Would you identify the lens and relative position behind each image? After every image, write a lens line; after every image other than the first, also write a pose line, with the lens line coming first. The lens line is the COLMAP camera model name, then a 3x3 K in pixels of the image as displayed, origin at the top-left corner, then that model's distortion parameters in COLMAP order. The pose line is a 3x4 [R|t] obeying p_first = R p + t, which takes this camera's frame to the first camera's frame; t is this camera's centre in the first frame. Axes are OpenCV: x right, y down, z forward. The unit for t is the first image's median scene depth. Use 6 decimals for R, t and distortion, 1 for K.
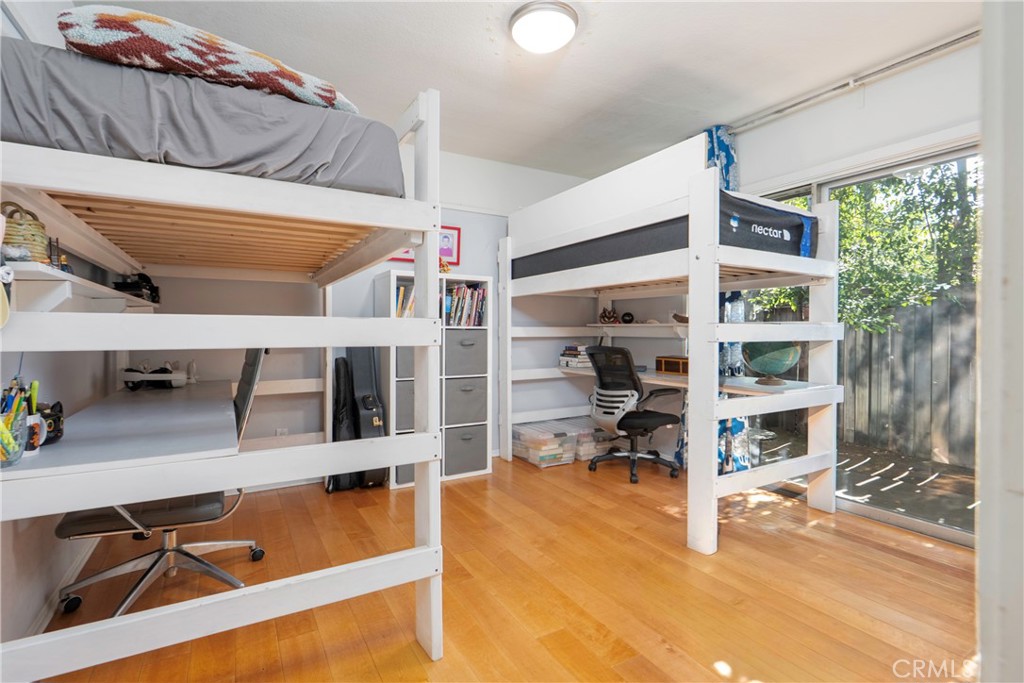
lens RADIAL K [[482.0, 0, 498.0], [0, 482.0, 328.6], [0, 0, 1]] dist [0.007882, -0.001746]
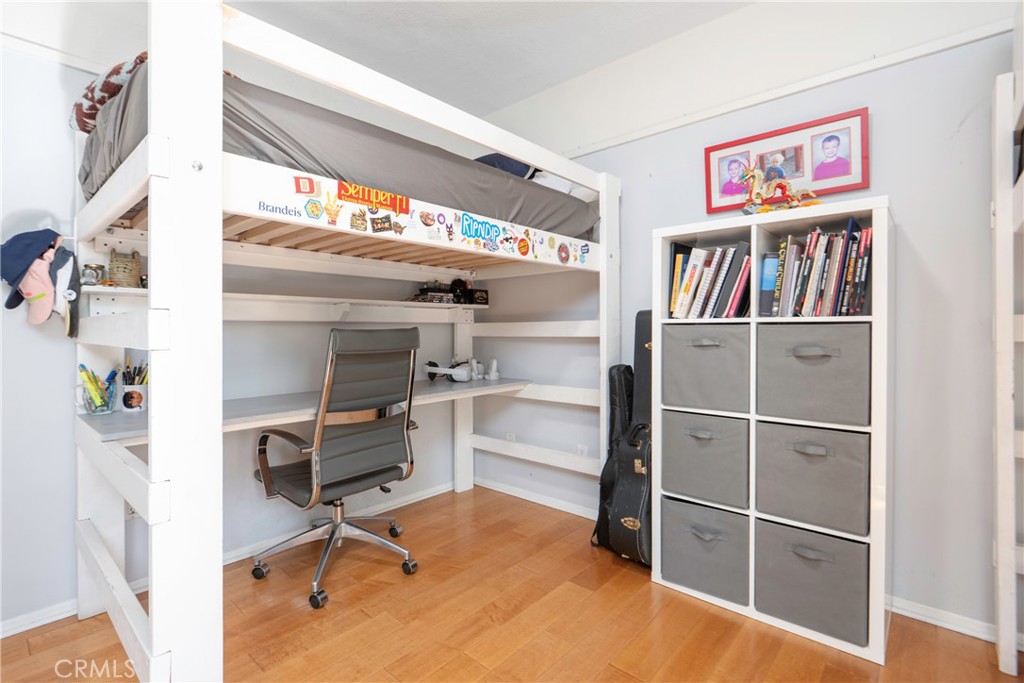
lens RADIAL K [[482.0, 0, 506.7], [0, 482.0, 334.7], [0, 0, 1]] dist [0.007882, -0.001746]
pose [[0.325682, 0.007190, -0.945452, 0.280299], [0.008332, 0.999910, 0.010474, 0.005121], [0.945443, -0.011289, 0.325593, 0.563601]]
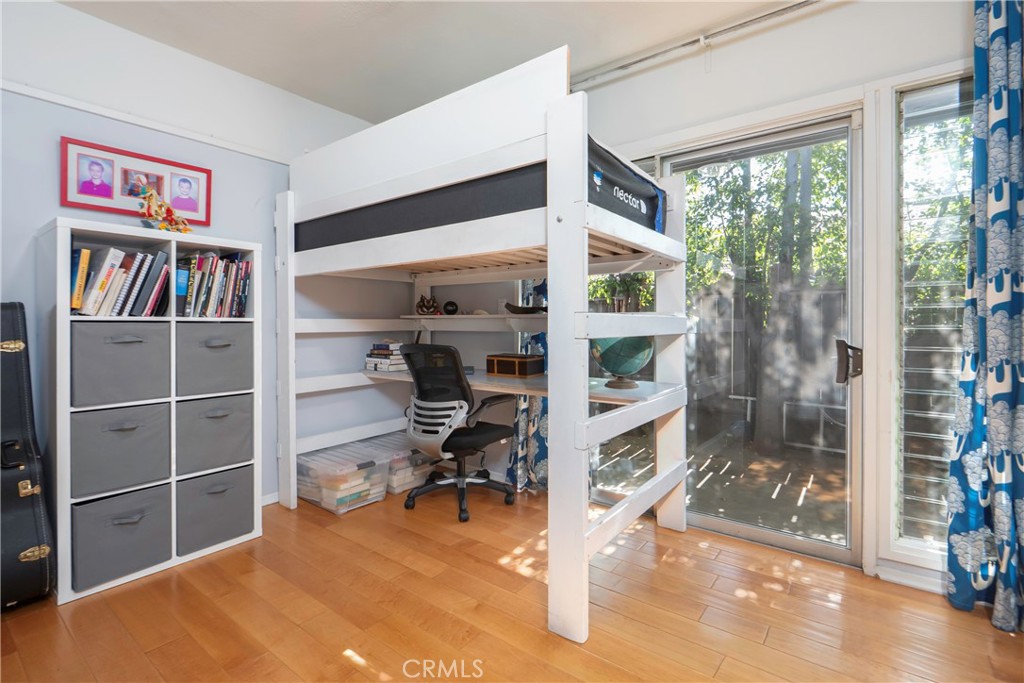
lens RADIAL K [[482.0, 0, 485.6], [0, 482.0, 326.5], [0, 0, 1]] dist [0.007882, -0.001746]
pose [[0.934306, -0.006003, 0.356420, 0.040736], [0.002732, 0.999949, 0.009681, 0.001874], [-0.356460, -0.008071, 0.934276, 0.263972]]
